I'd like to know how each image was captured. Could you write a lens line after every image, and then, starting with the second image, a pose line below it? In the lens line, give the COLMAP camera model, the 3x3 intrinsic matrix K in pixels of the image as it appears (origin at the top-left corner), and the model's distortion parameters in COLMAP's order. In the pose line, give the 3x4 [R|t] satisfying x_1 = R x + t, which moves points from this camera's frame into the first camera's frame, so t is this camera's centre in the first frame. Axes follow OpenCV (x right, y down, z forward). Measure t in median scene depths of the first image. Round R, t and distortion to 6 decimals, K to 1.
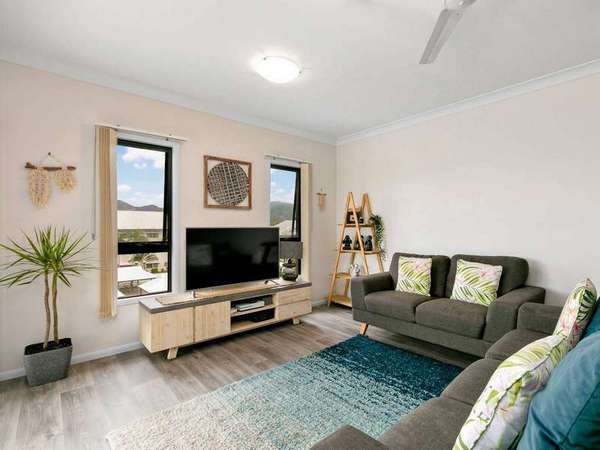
lens RADIAL K [[295.2, 0, 300.0], [0, 295.2, 225.0], [0, 0, 1]] dist [-0.000309, 0.000037]
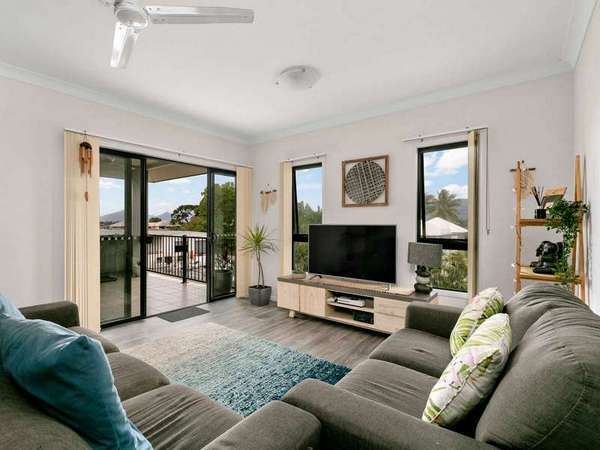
lens RADIAL K [[295.2, 0, 300.0], [0, 295.2, 225.0], [0, 0, 1]] dist [-0.000309, 0.000037]
pose [[0.211416, 0.003312, -0.977391, 0.759652], [-0.003209, 0.999991, 0.002694, 0.008138], [0.977391, 0.002567, 0.211425, 0.595495]]
